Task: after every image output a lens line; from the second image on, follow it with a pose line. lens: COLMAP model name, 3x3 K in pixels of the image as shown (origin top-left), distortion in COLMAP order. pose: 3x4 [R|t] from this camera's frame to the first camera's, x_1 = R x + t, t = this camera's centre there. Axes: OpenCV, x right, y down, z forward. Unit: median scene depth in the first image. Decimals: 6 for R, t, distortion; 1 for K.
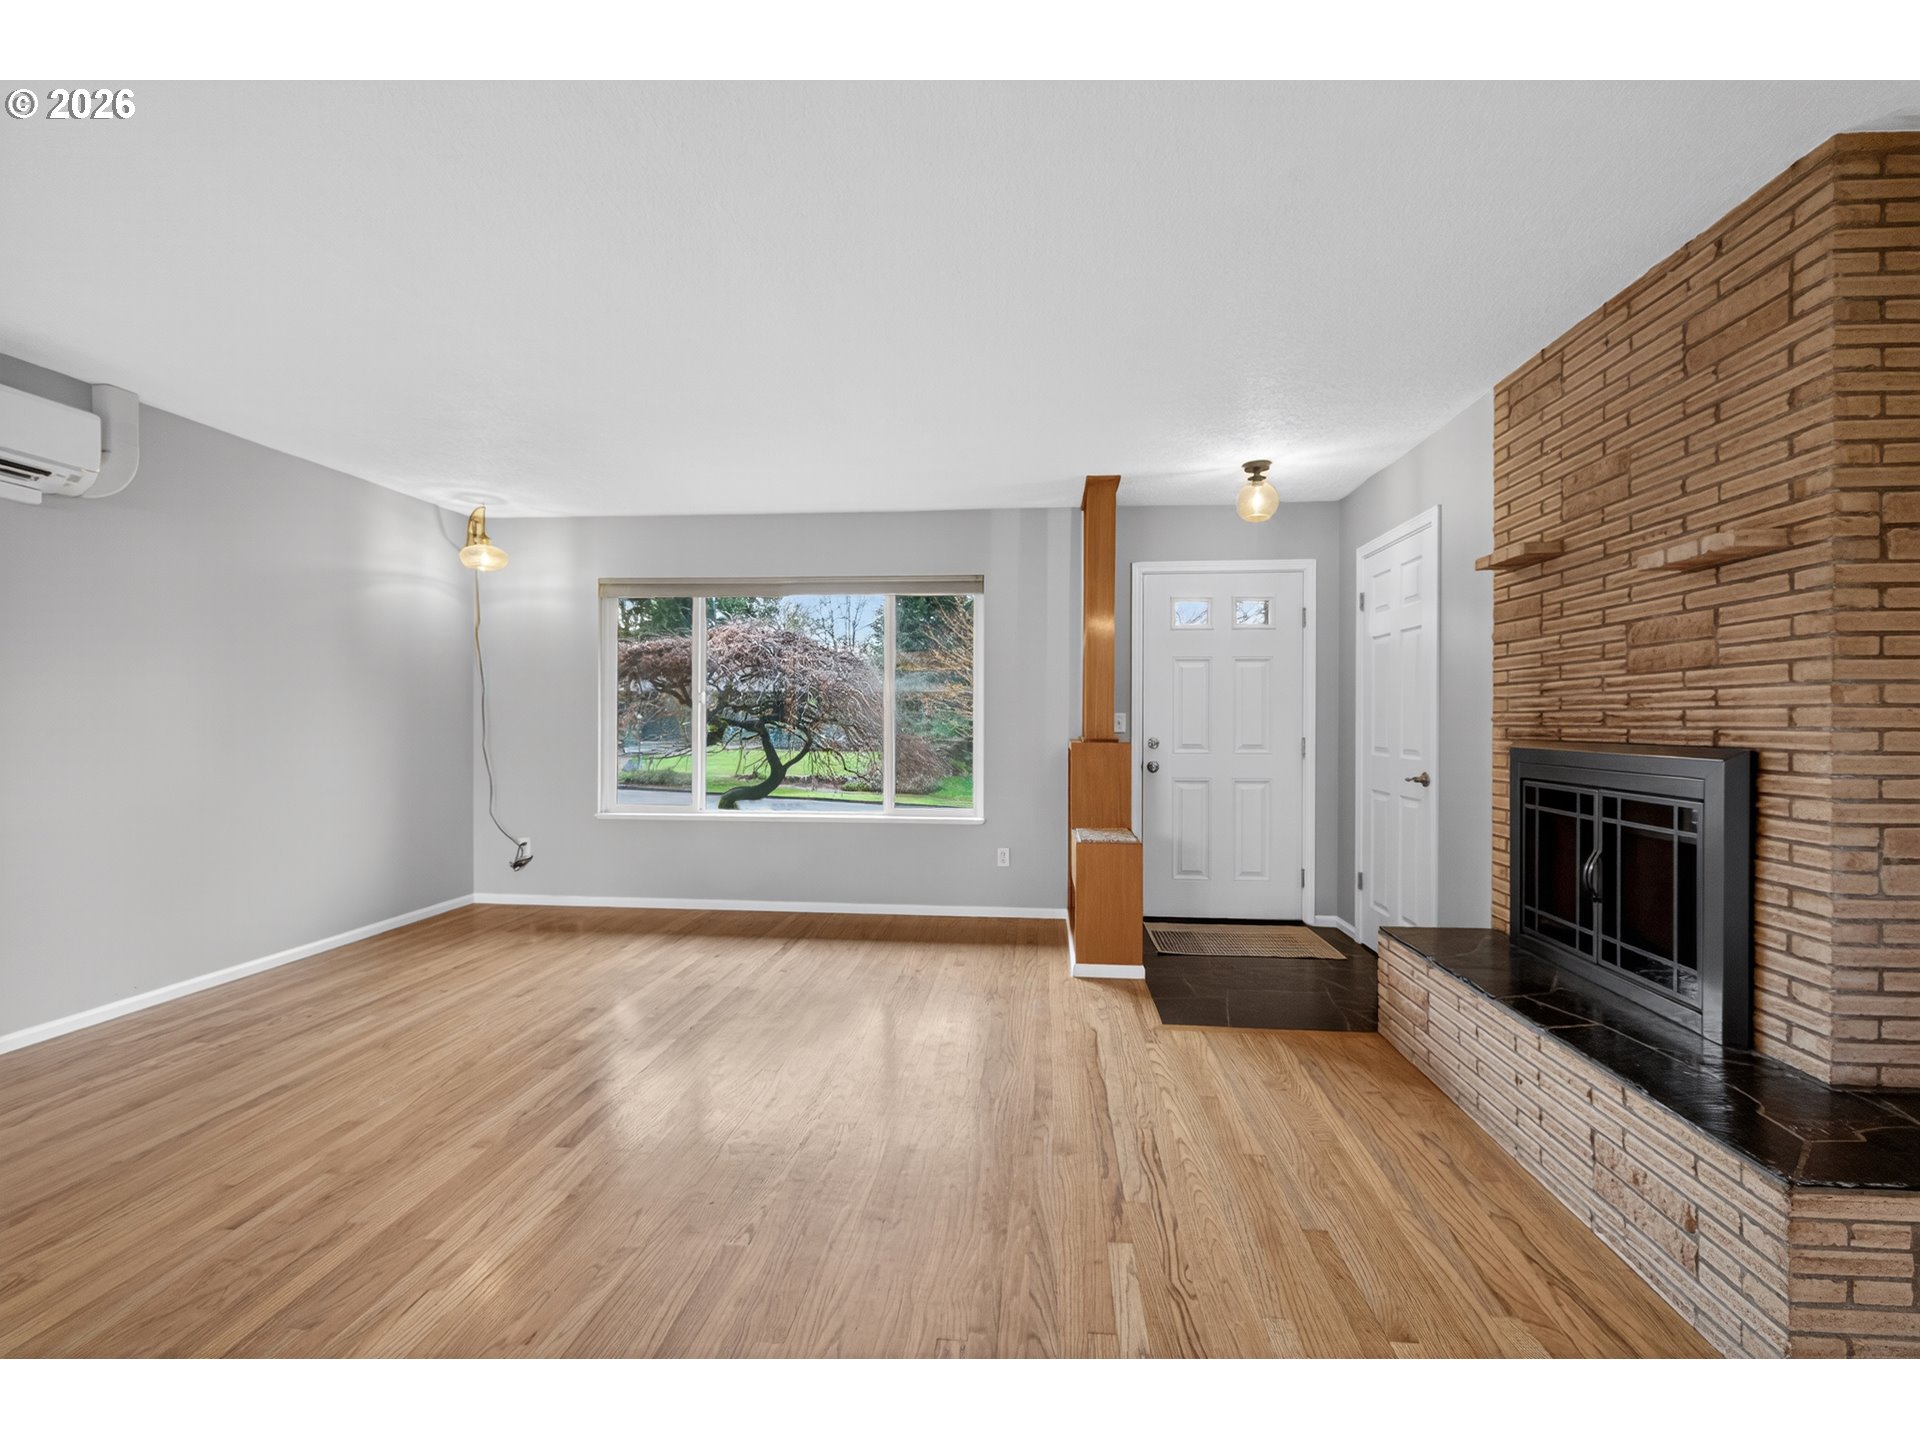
lens RADIAL K [[803.4, 0, 970.6], [0, 803.4, 717.9], [0, 0, 1]] dist [0.002124, -0.000216]
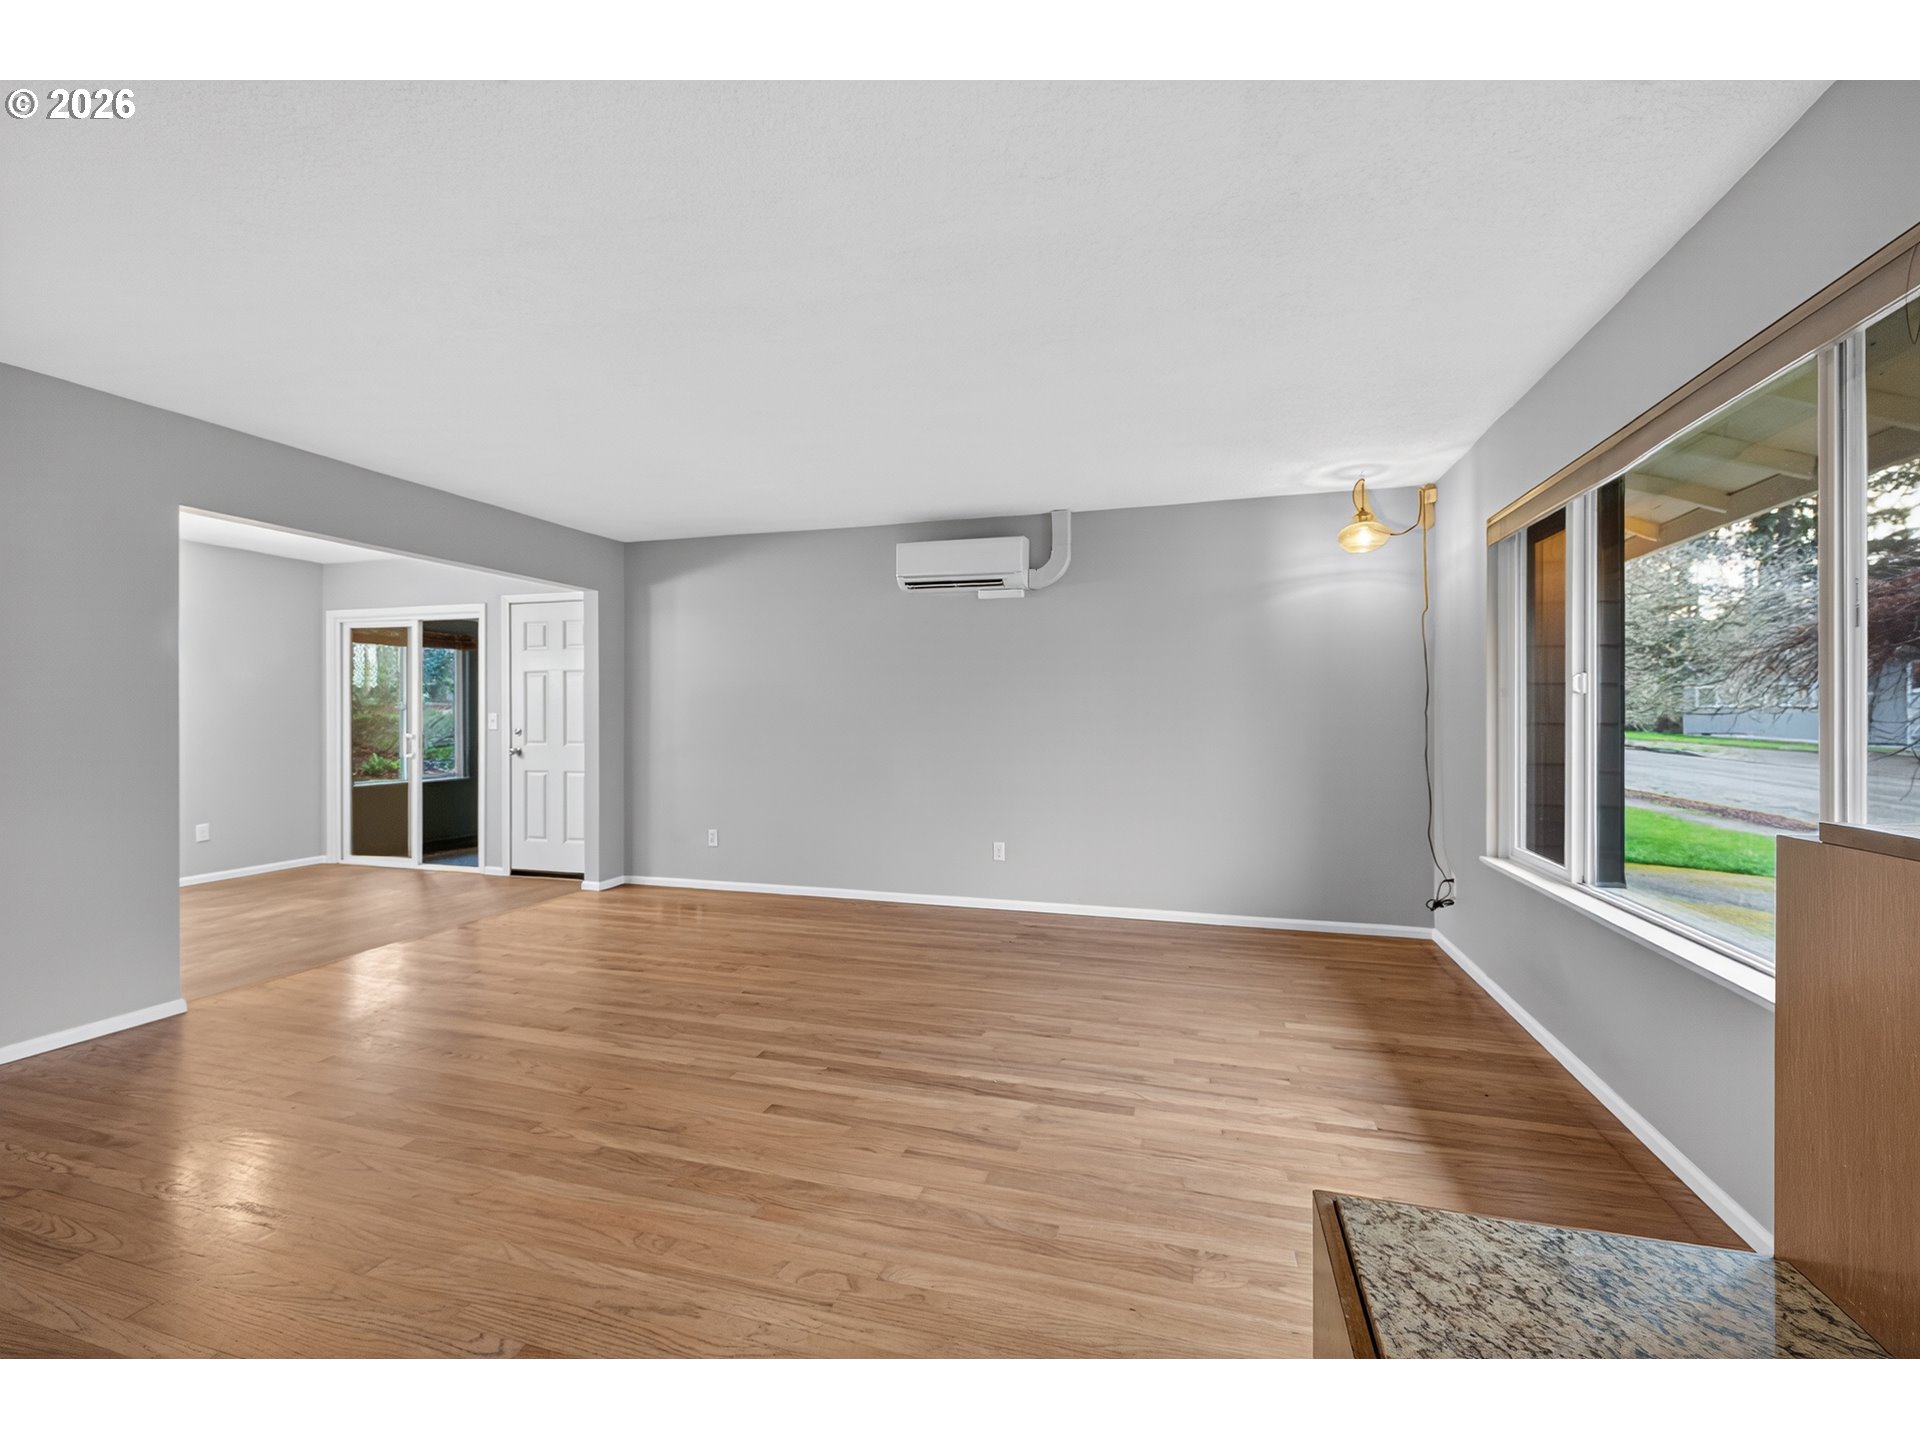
lens RADIAL K [[803.4, 0, 970.6], [0, 803.4, 717.9], [0, 0, 1]] dist [0.002124, -0.000216]
pose [[-0.181604, -0.003640, -0.983365, 0.558903], [-0.002041, 0.999992, -0.003324, 0.002620], [0.983370, 0.001403, -0.181610, 1.263923]]
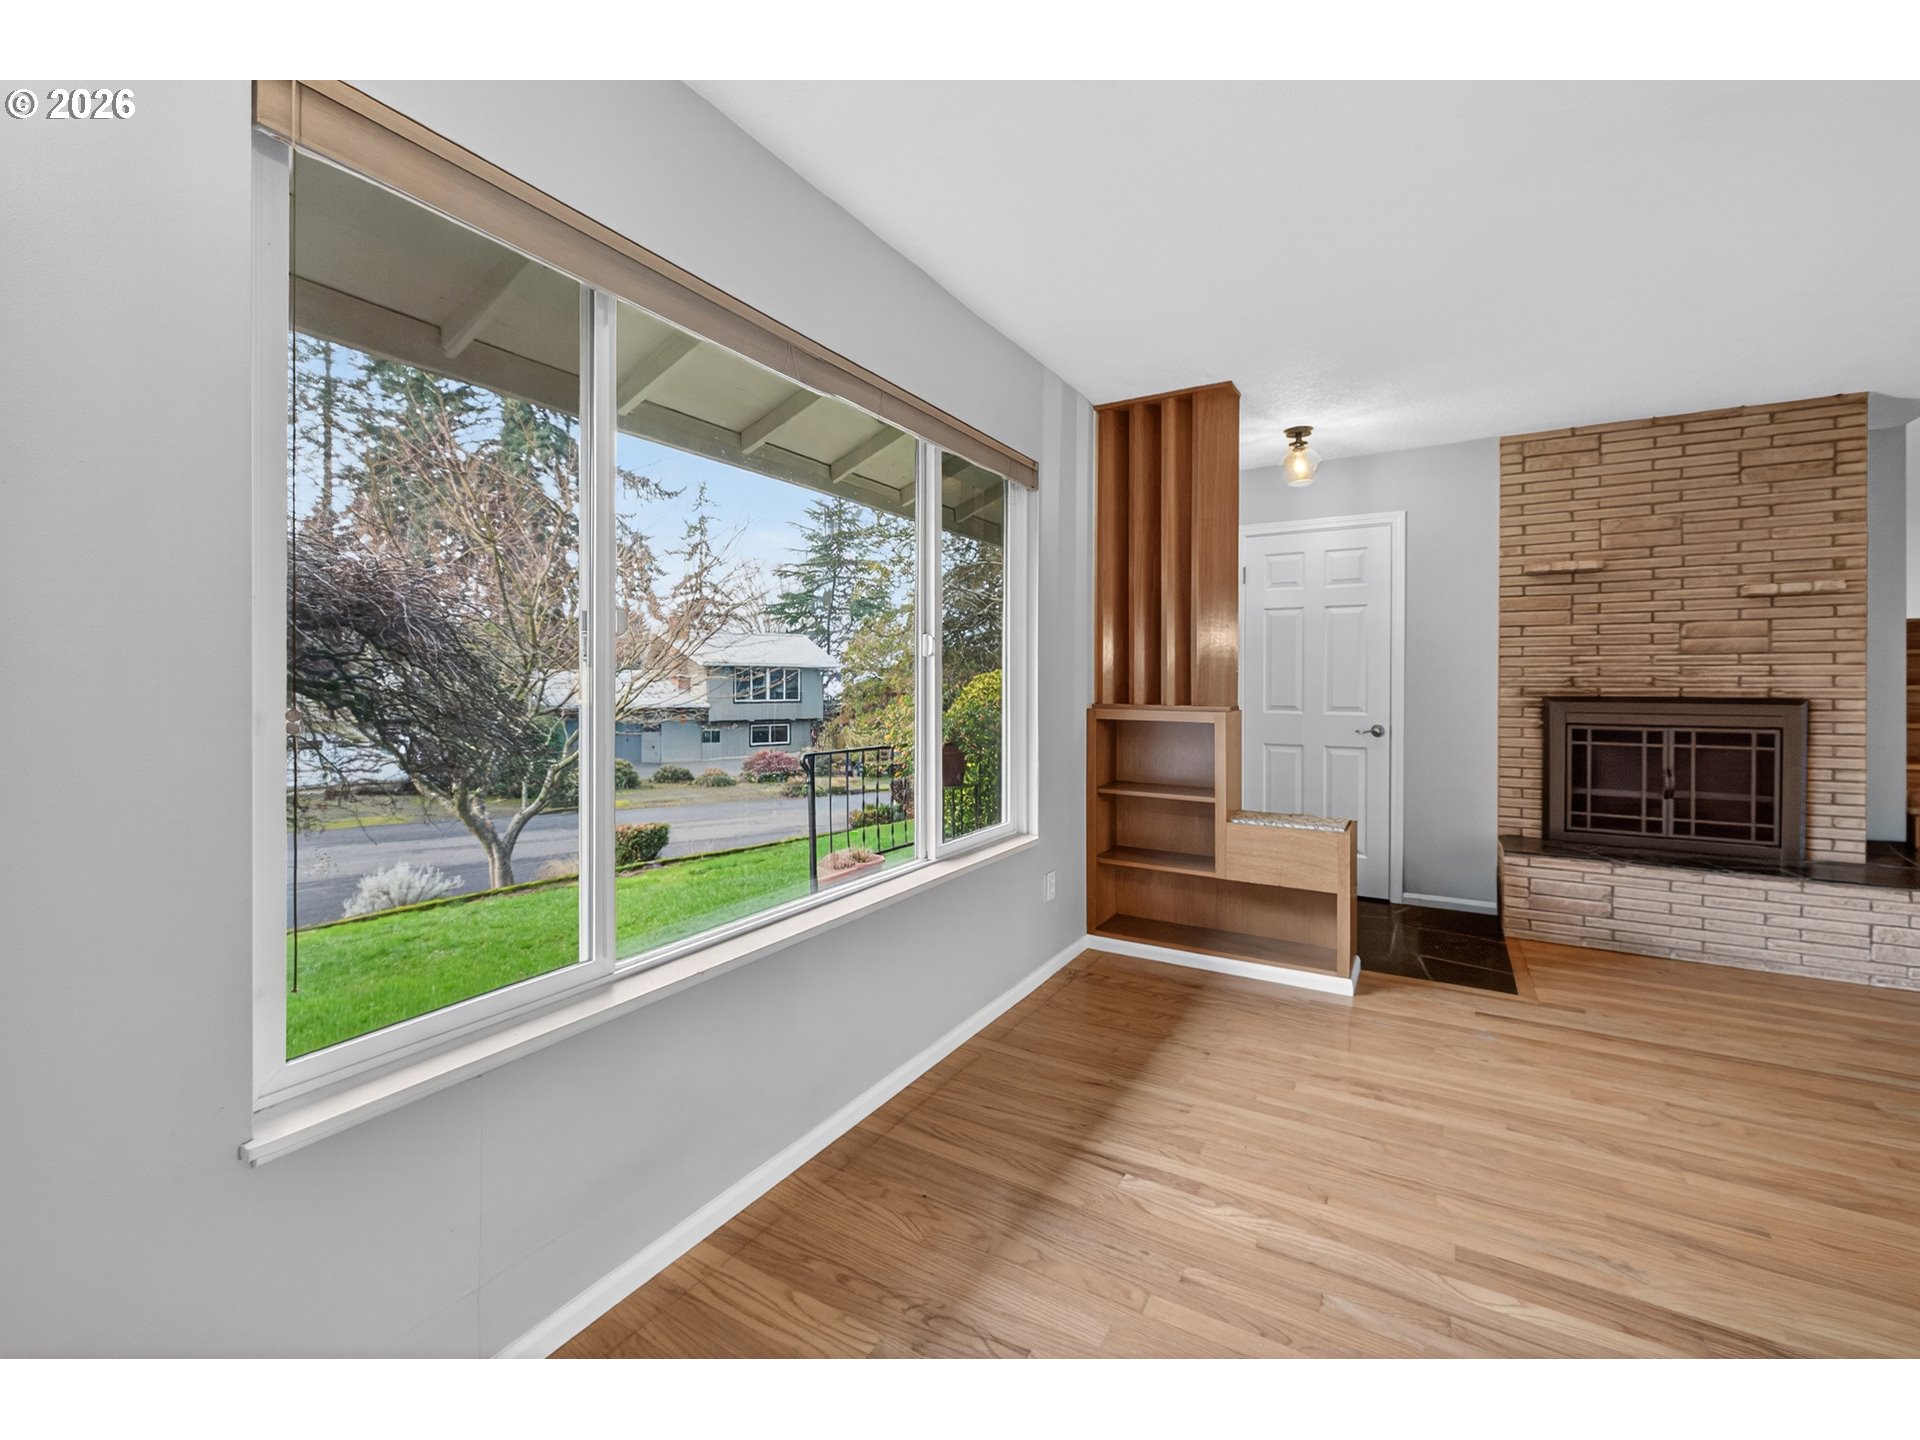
lens RADIAL K [[825.7, 0, 956.8], [0, 825.7, 682.3], [0, 0, 1]] dist [0.000005, -0.000128]
pose [[0.426730, -0.006020, 0.904359, -1.100551], [0.000696, 0.999980, 0.006328, -0.008078], [-0.904379, -0.002071, 0.426726, 1.358005]]
